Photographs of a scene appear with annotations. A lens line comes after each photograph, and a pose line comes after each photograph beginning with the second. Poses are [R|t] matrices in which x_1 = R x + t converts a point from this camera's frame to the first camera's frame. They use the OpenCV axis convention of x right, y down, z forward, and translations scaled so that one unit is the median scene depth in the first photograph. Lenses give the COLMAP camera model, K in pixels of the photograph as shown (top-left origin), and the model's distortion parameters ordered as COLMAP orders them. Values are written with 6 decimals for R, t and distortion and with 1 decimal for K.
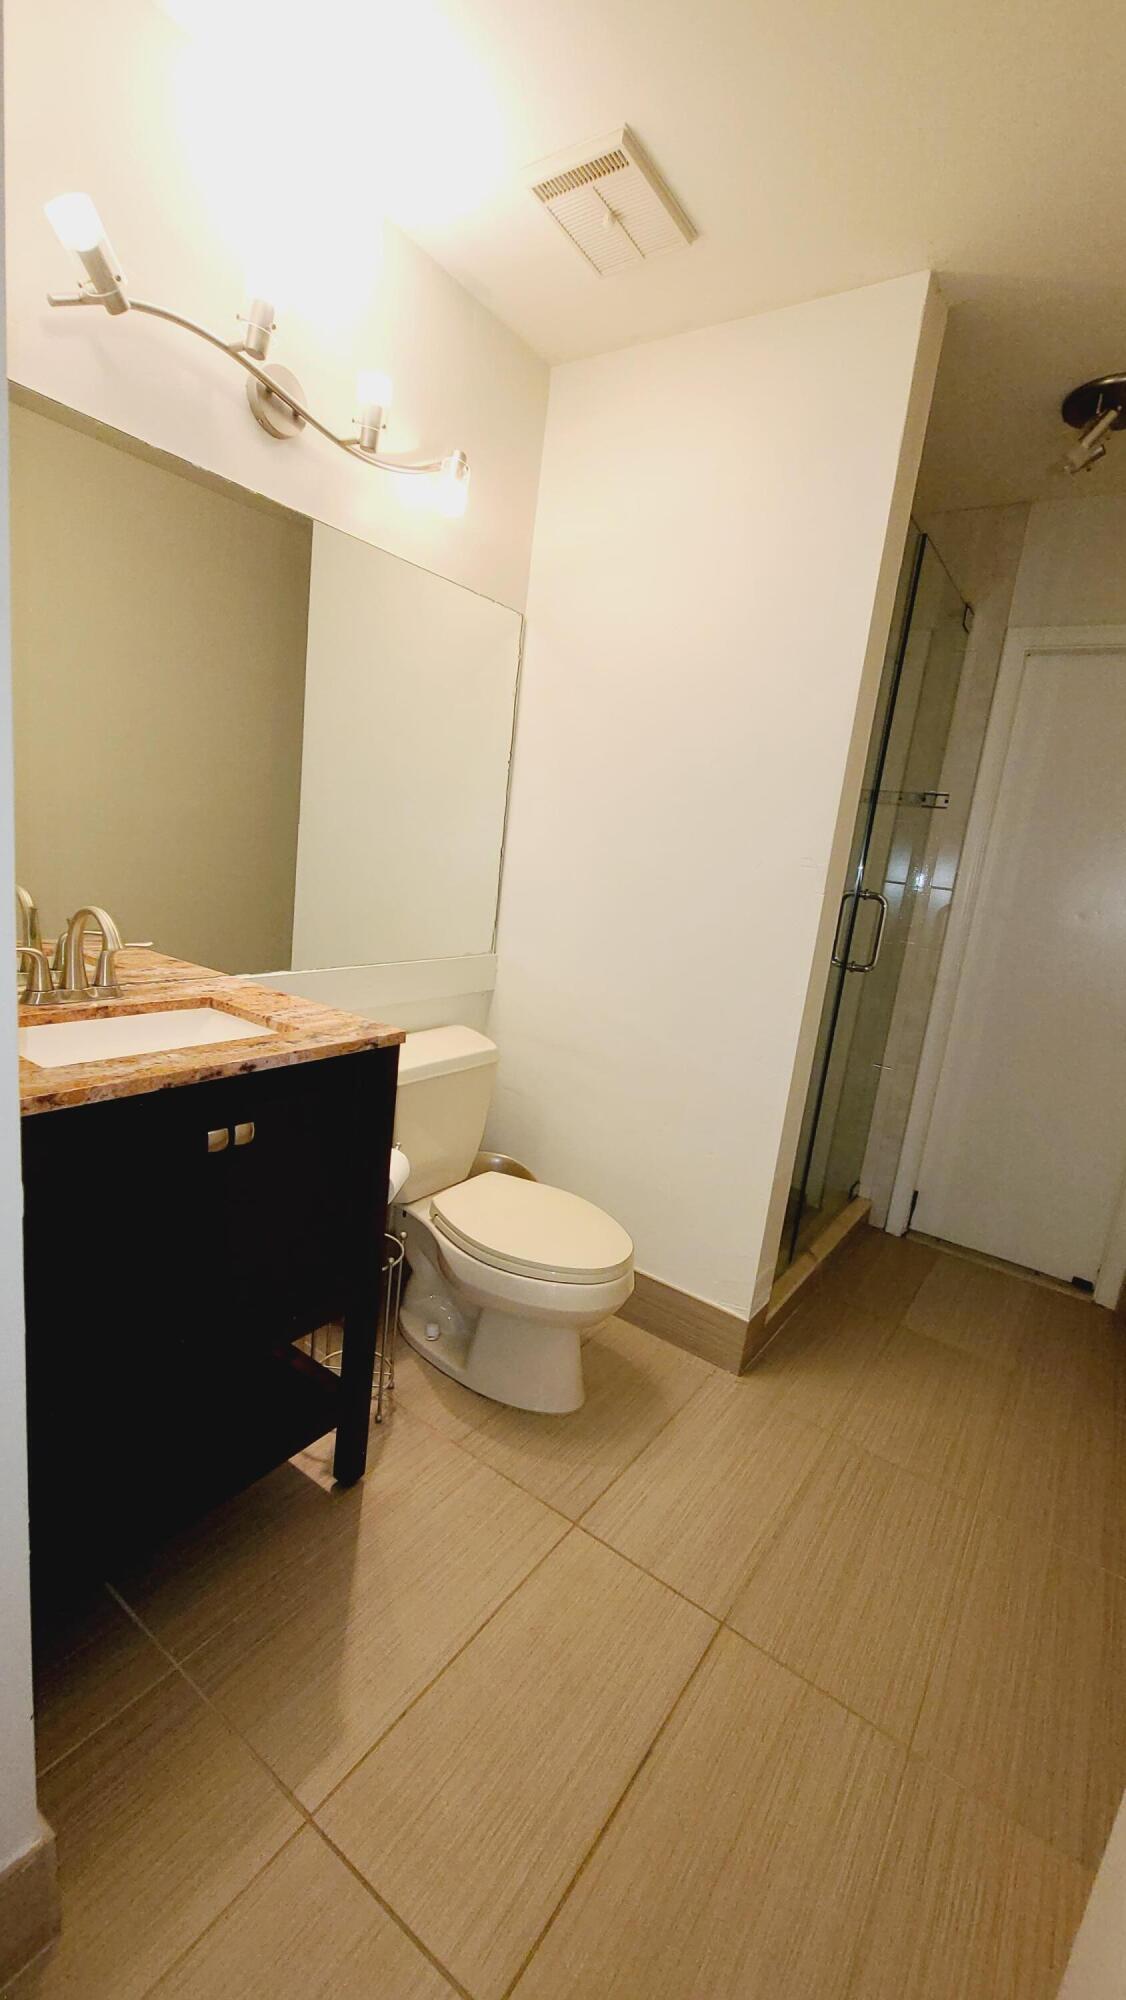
lens RADIAL K [[821.6, 0, 573.2], [0, 821.6, 999.6], [0, 0, 1]] dist [-0.001140, -0.001401]
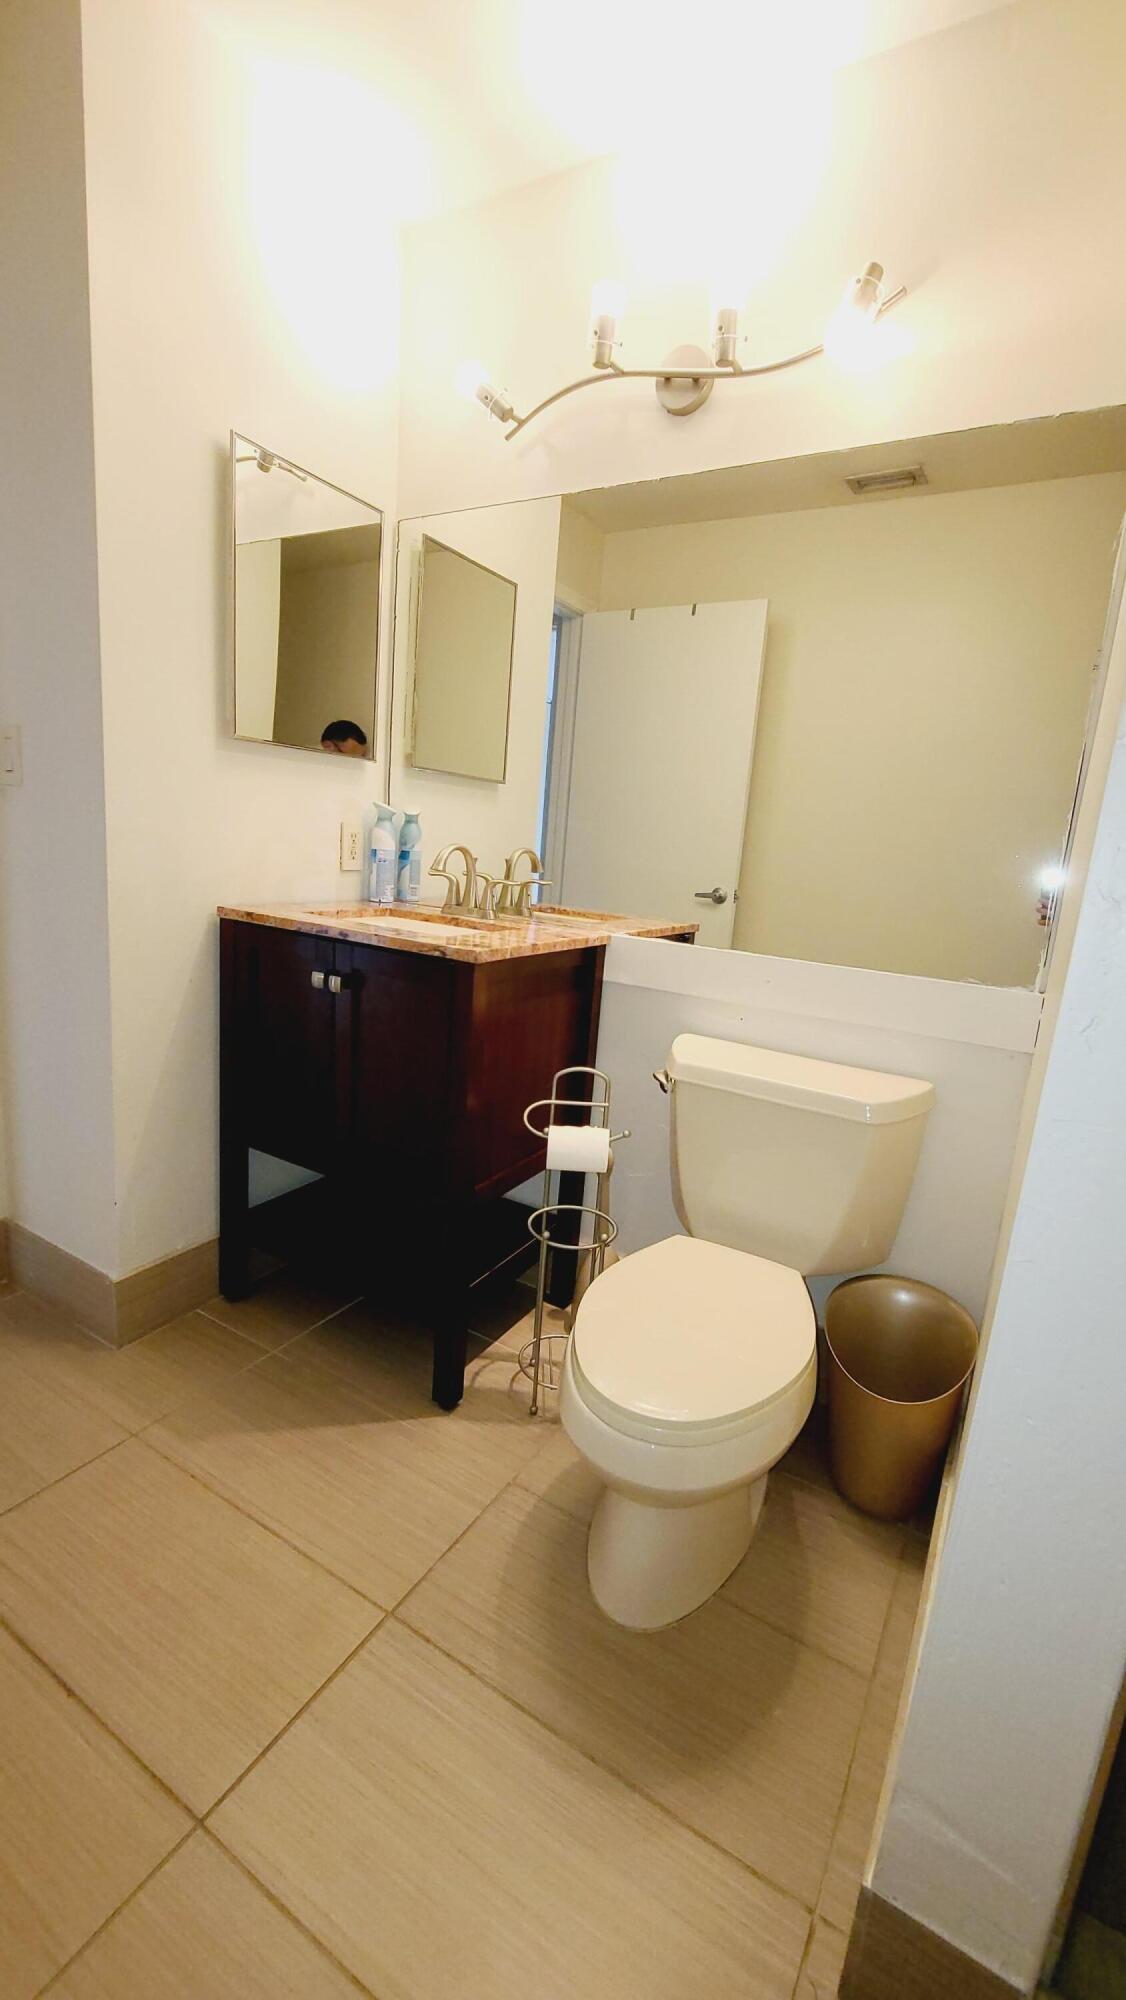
lens RADIAL K [[821.6, 0, 572.1], [0, 821.6, 1006.3], [0, 0, 1]] dist [-0.001140, -0.001401]
pose [[0.078895, 0.086832, -0.993094, 0.862136], [-0.267664, 0.961463, 0.062803, 0.010697], [0.960277, 0.260861, 0.099096, 1.130900]]
